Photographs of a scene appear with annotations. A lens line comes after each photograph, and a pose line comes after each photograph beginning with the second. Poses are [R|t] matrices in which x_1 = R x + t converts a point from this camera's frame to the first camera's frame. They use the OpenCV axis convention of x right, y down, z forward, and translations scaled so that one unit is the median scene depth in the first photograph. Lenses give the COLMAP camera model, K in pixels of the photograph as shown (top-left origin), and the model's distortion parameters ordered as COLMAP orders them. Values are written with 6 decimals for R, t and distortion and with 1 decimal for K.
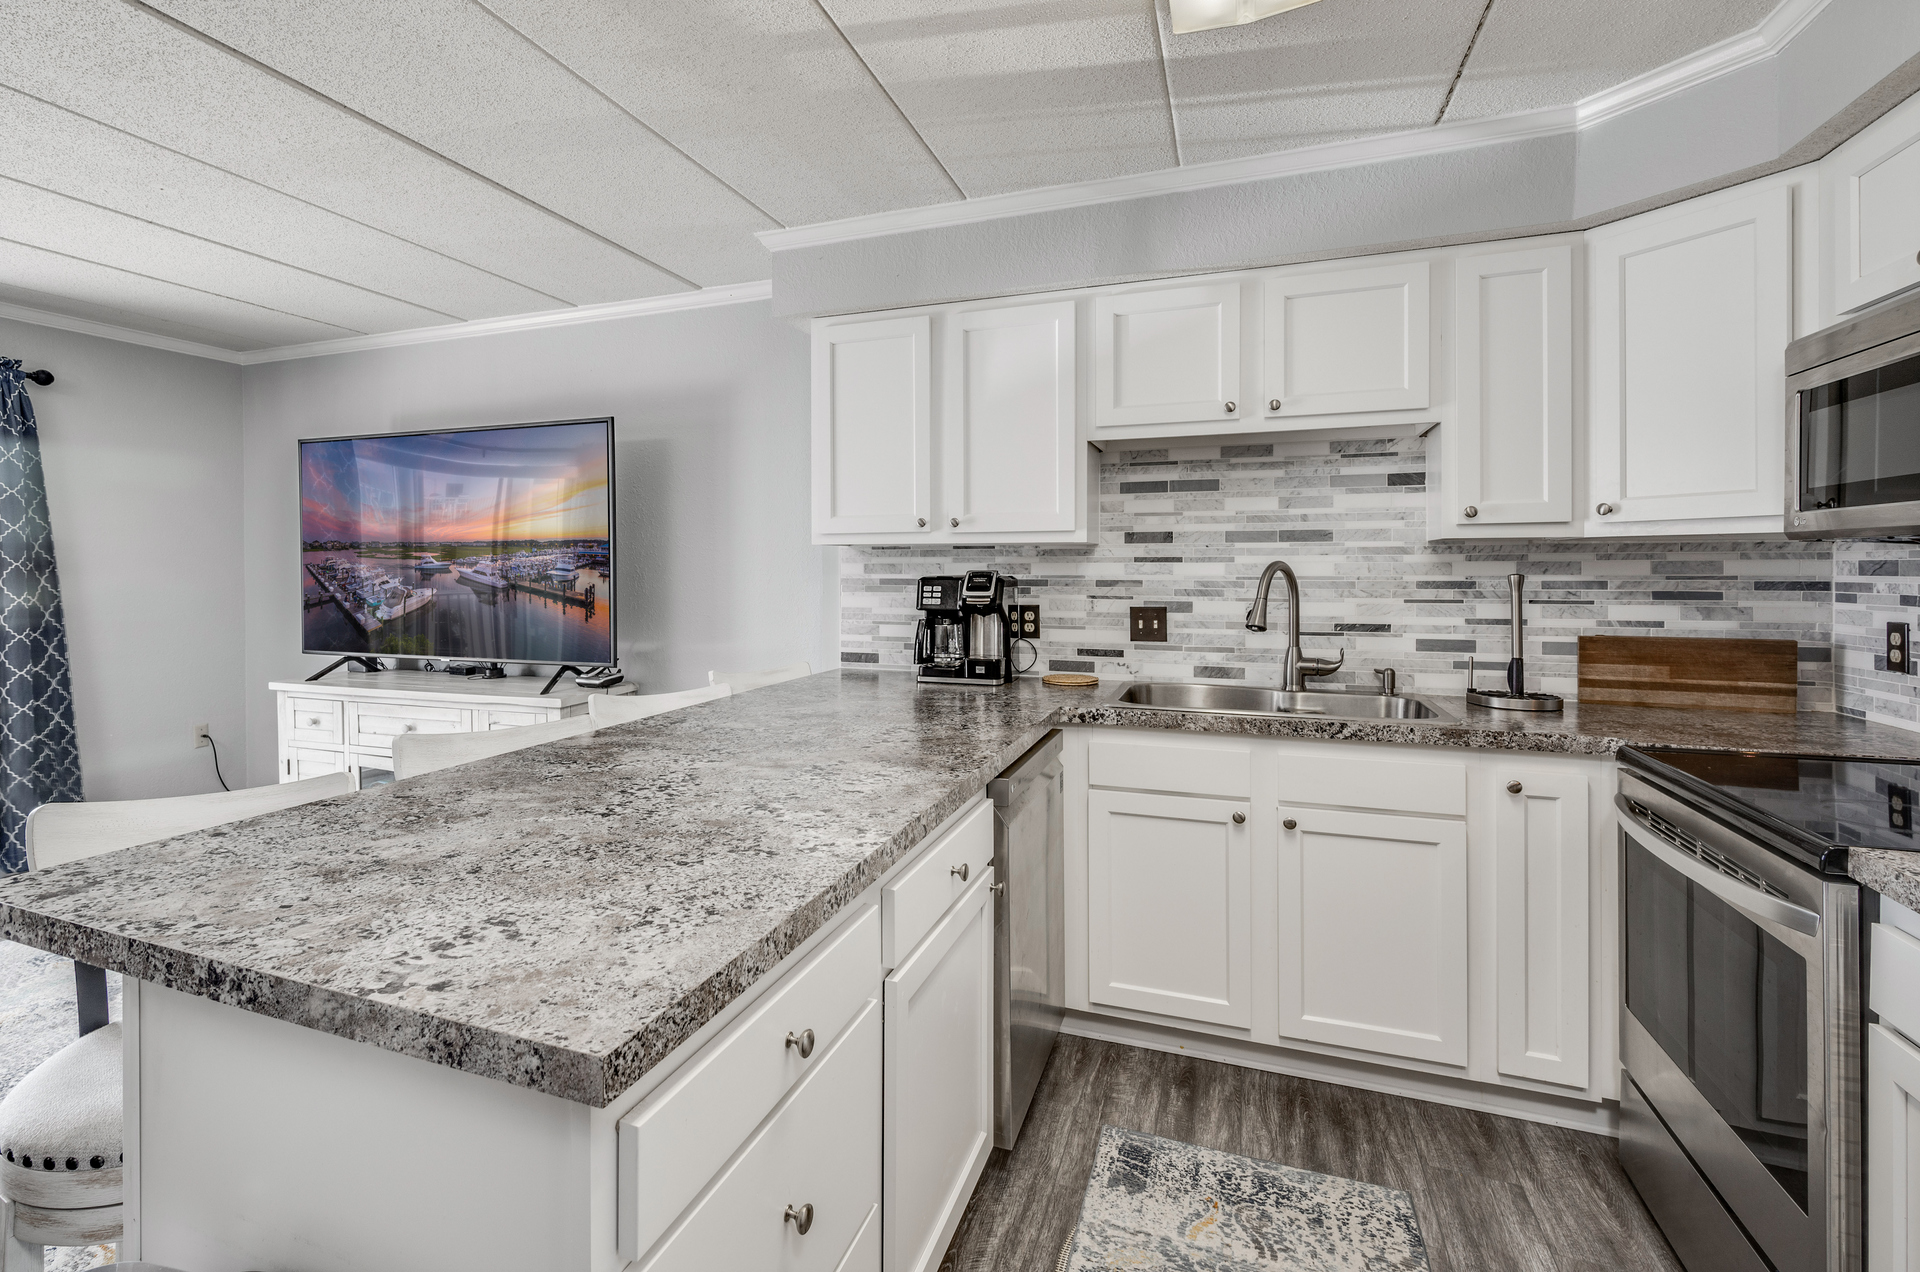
lens RADIAL K [[918.9, 0, 869.3], [0, 918.9, 570.6], [0, 0, 1]] dist [0.000403, 0.000826]
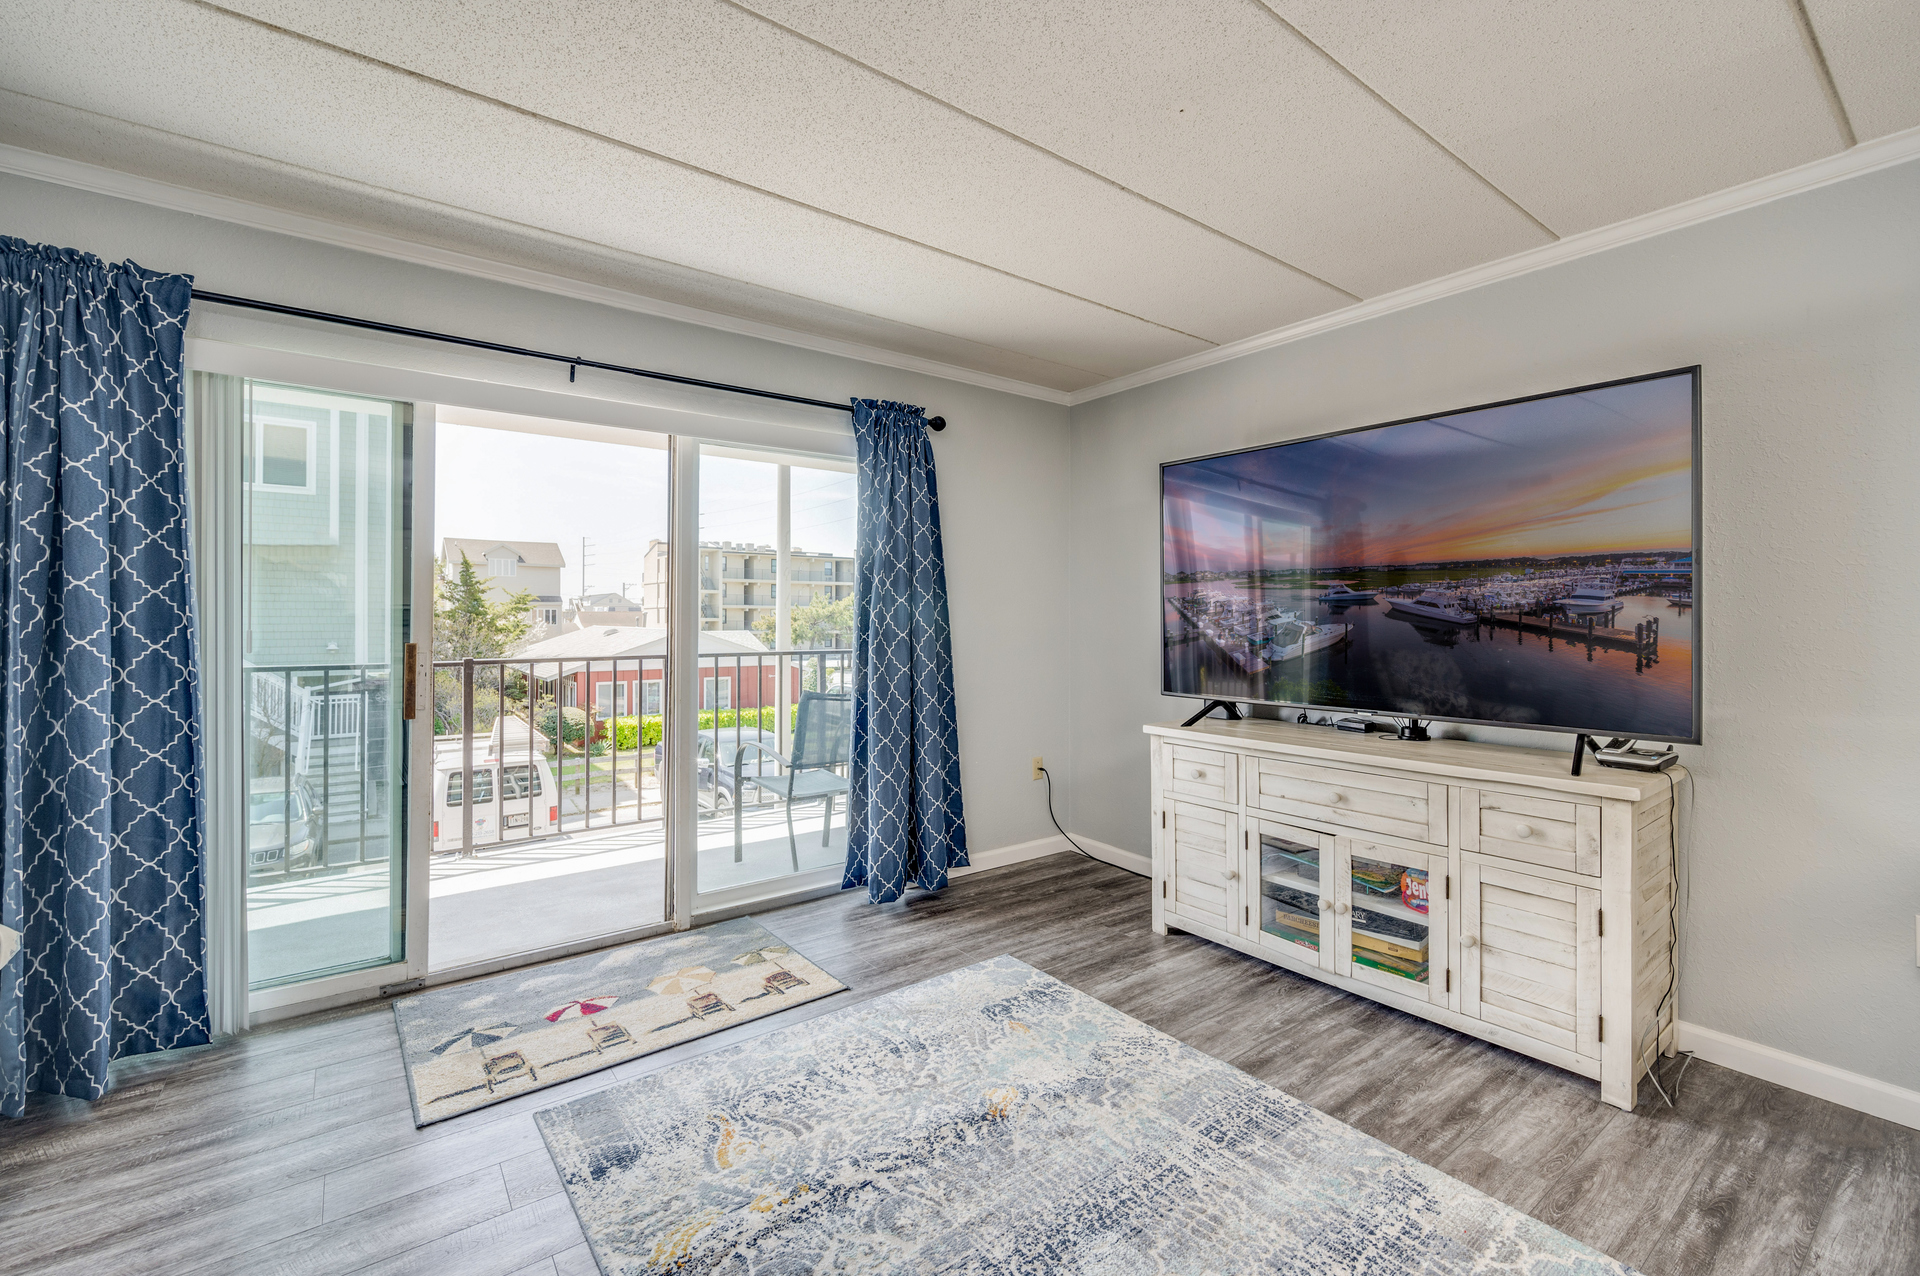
lens RADIAL K [[838.0, 0, 950.0], [0, 838.0, 618.9], [0, 0, 1]] dist [-0.001084, -0.000282]
pose [[0.851038, 0.005777, -0.525073, -0.518899], [-0.008960, 0.999954, -0.003521, 0.027717], [0.525028, 0.007702, 0.851050, 0.251283]]
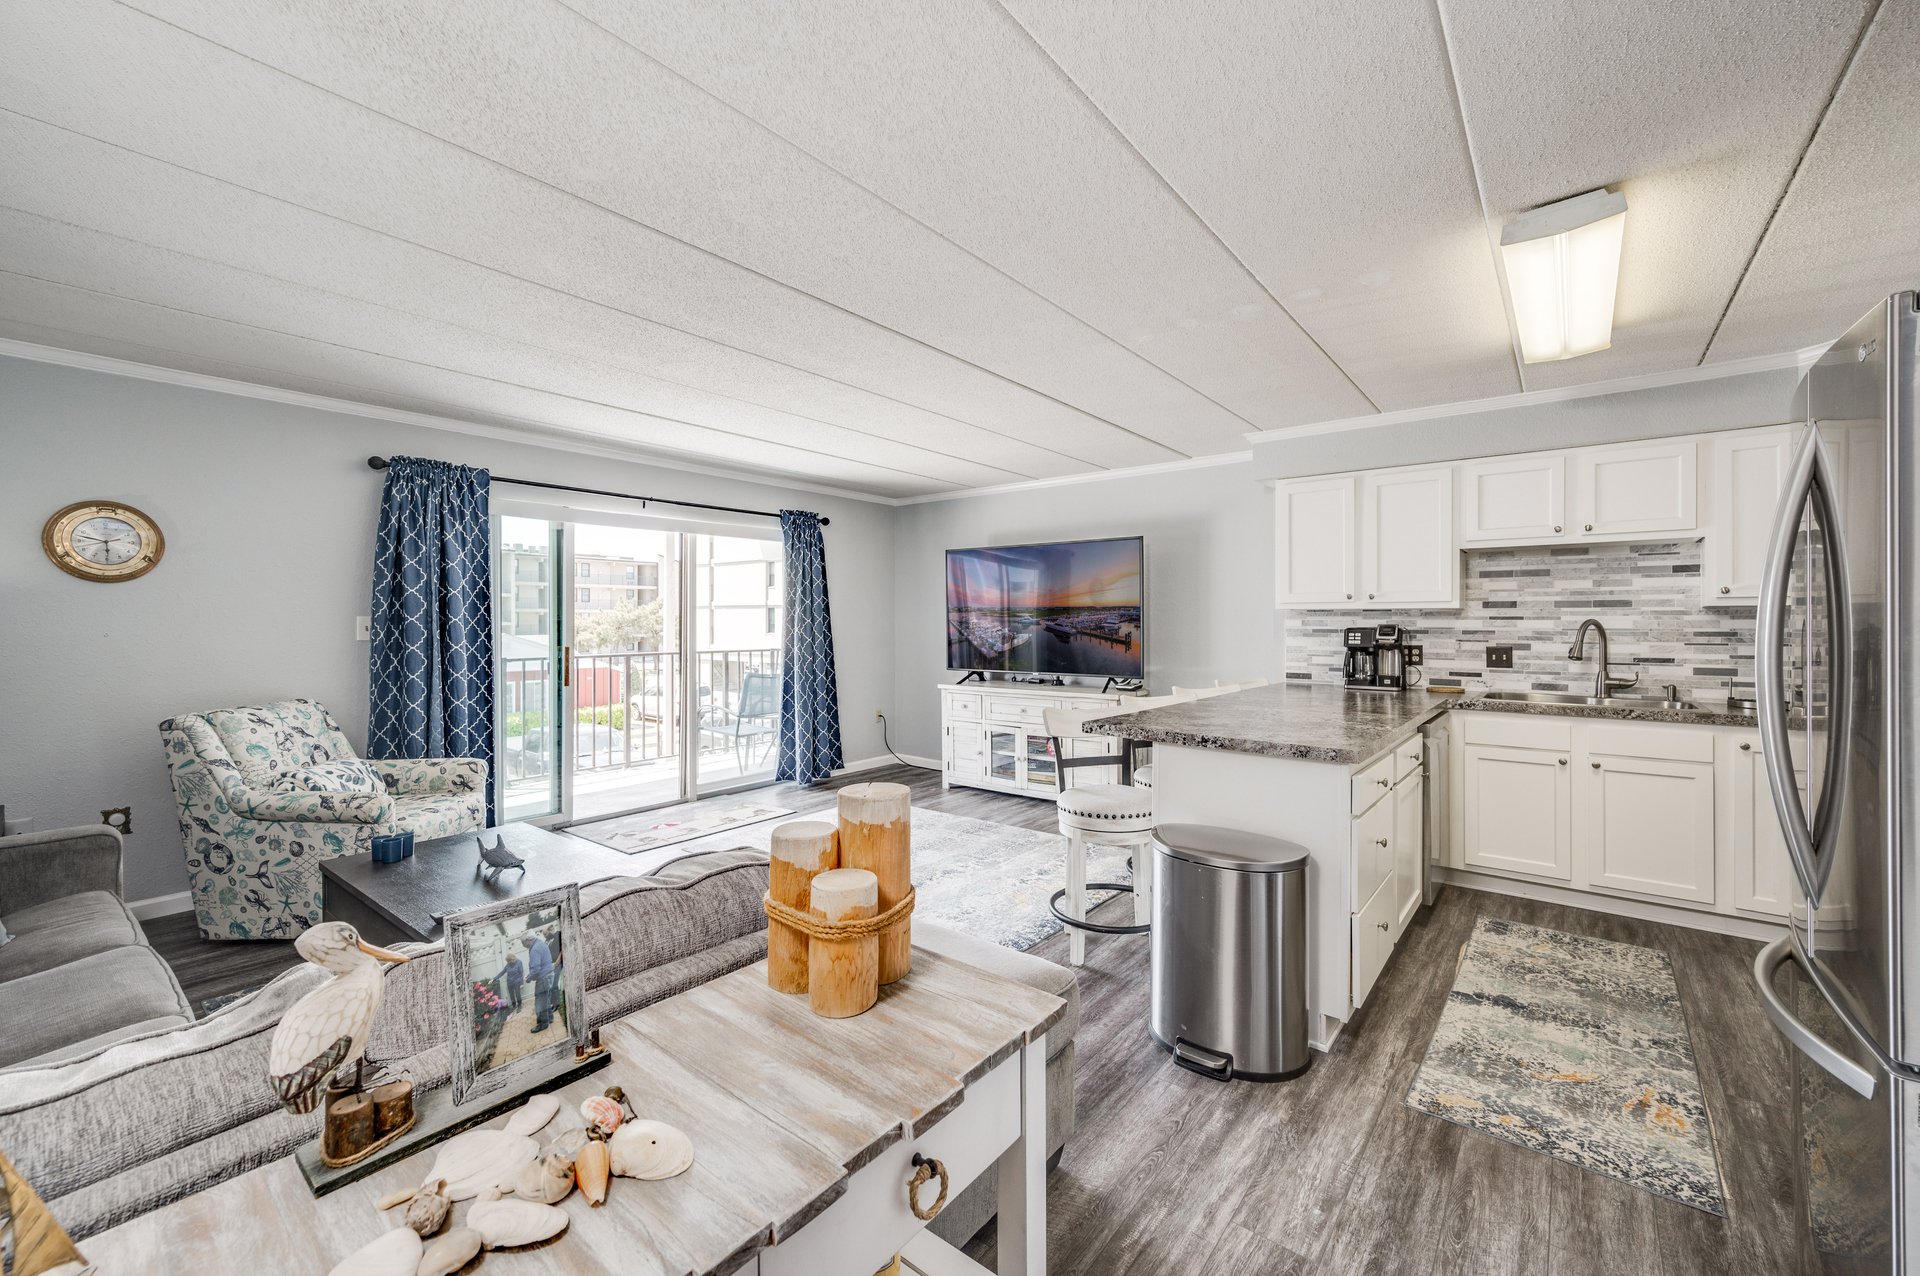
lens RADIAL K [[763.1, 0, 966.4], [0, 763.1, 622.4], [0, 0, 1]] dist [0.001178, -0.000591]
pose [[0.959117, 0.003446, -0.282989, -0.233327], [-0.004852, 0.999979, -0.004270, 0.006415], [0.282968, 0.005468, 0.959114, -0.604197]]
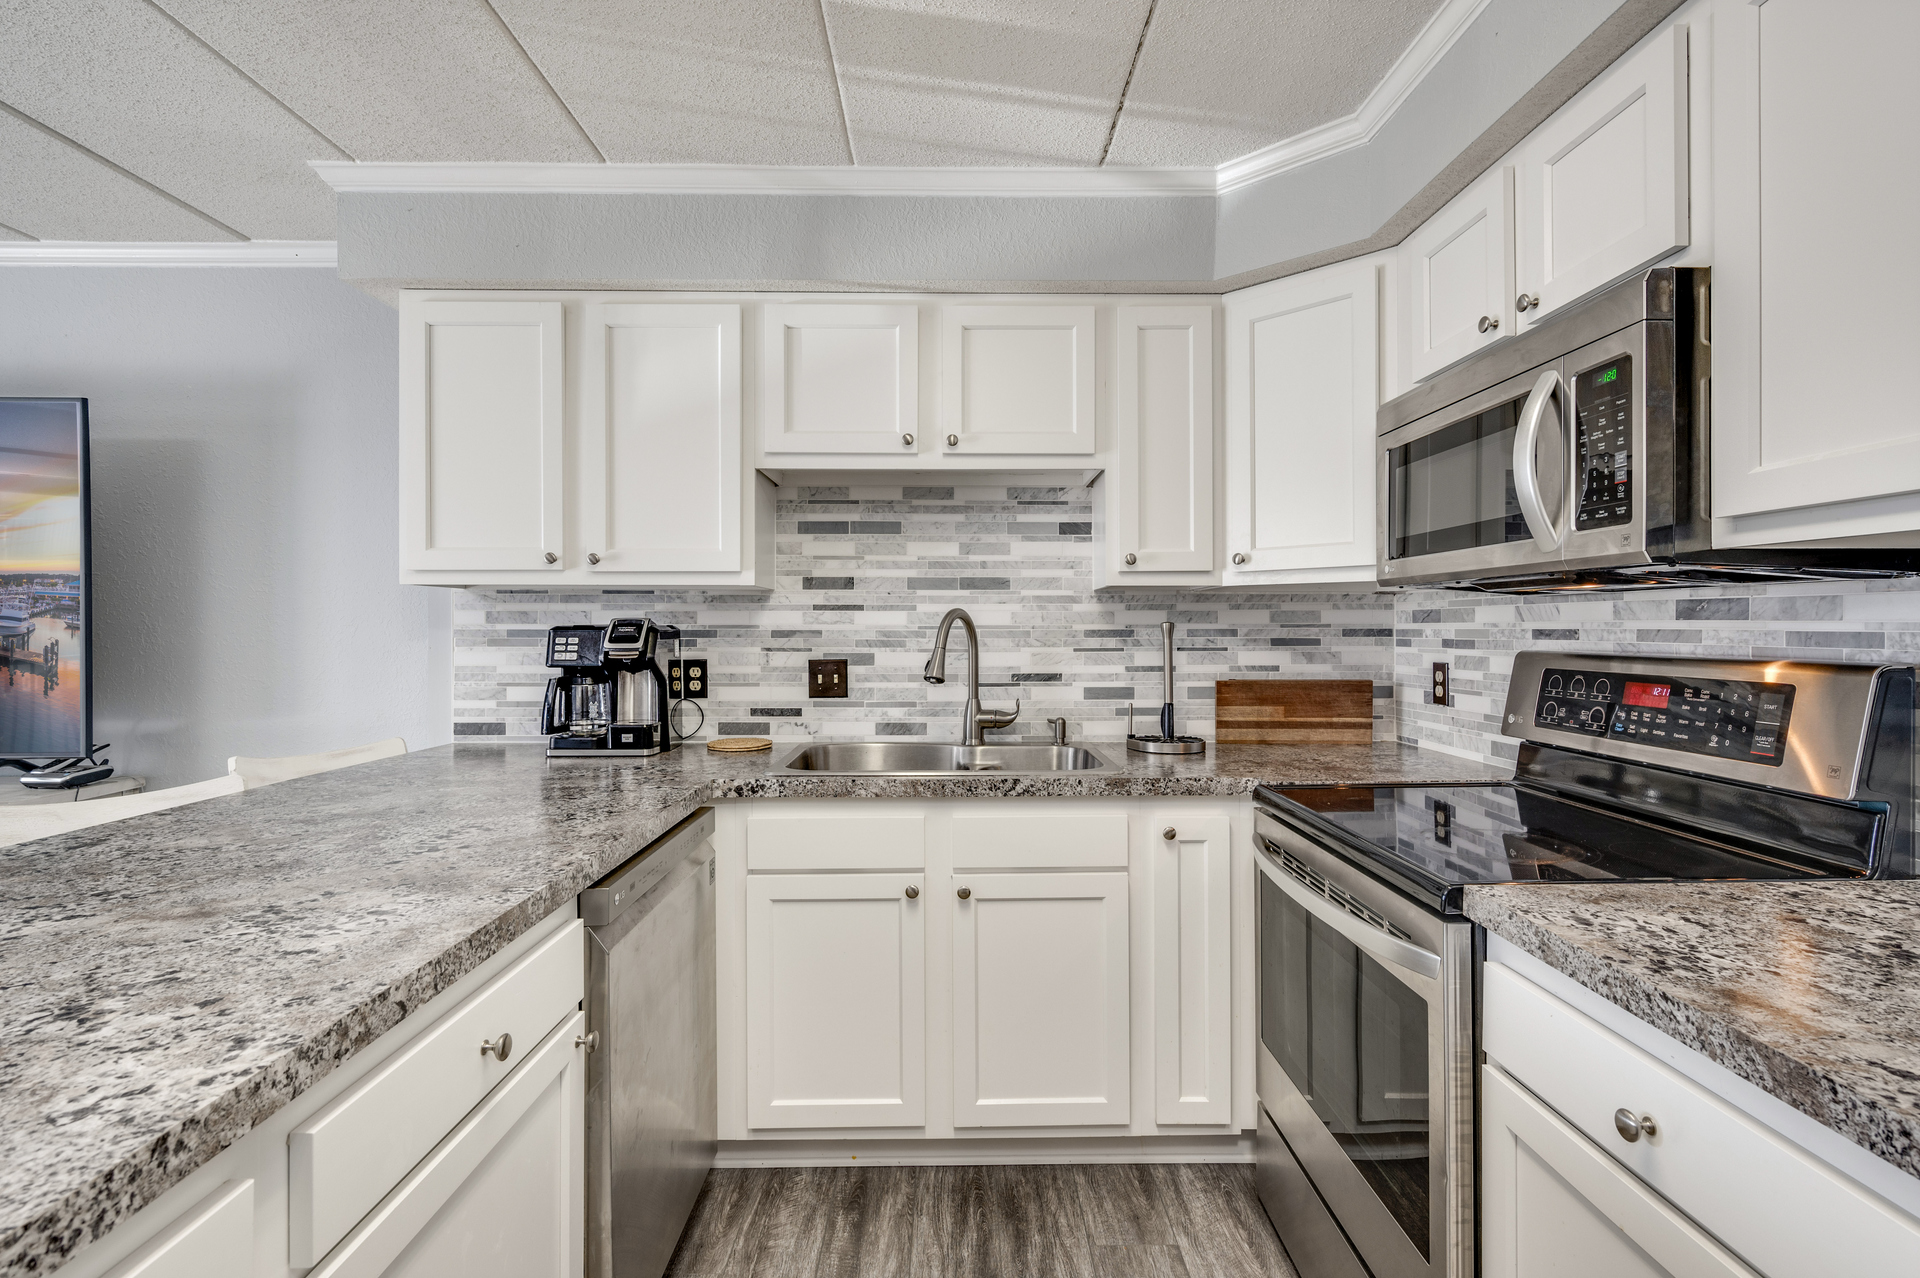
lens RADIAL K [[889.8, 0, 964.0], [0, 889.8, 624.8], [0, 0, 1]] dist [-0.001323, -0.001585]
pose [[0.920484, 0.002352, 0.390773, 0.086691], [0.000754, 0.999969, -0.007795, 0.012478], [-0.390779, 0.007470, 0.920454, 0.143678]]
